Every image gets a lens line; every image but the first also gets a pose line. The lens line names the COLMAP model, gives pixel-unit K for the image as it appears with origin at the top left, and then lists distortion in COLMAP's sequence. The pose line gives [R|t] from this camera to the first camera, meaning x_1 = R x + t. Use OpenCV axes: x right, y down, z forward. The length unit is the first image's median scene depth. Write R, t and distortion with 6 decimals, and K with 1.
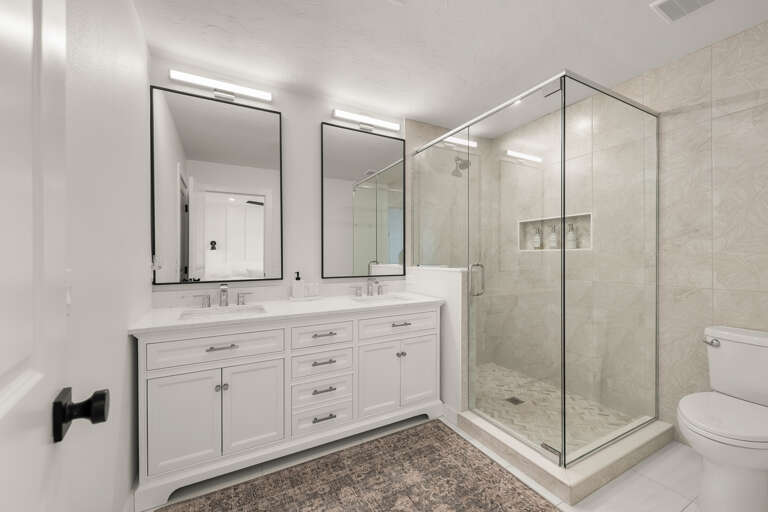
lens RADIAL K [[318.0, 0, 385.0], [0, 318.0, 258.0], [0, 0, 1]] dist [0.001468, -0.000071]
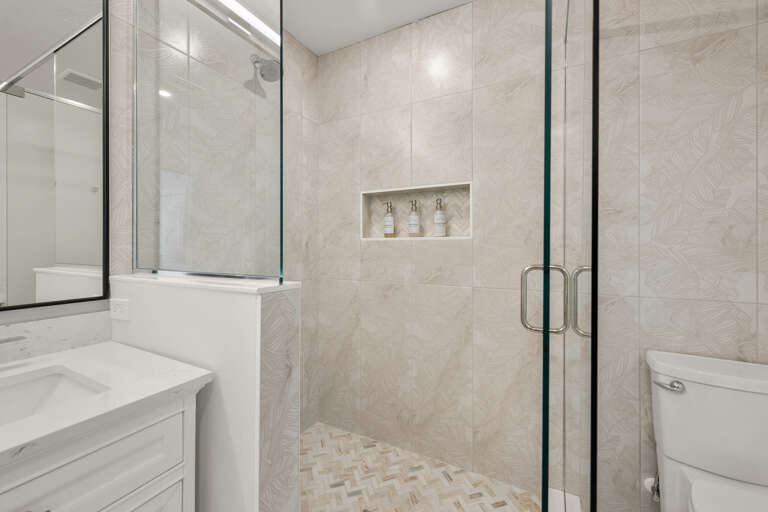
lens RADIAL K [[318.8, 0, 388.7], [0, 318.8, 248.4], [0, 0, 1]] dist [0.001934, -0.000010]
pose [[0.827689, 0.000746, 0.561186, 0.126001], [0.000250, 0.999999, -0.001699, -0.004552], [-0.561187, 0.001547, 0.827688, 0.494992]]
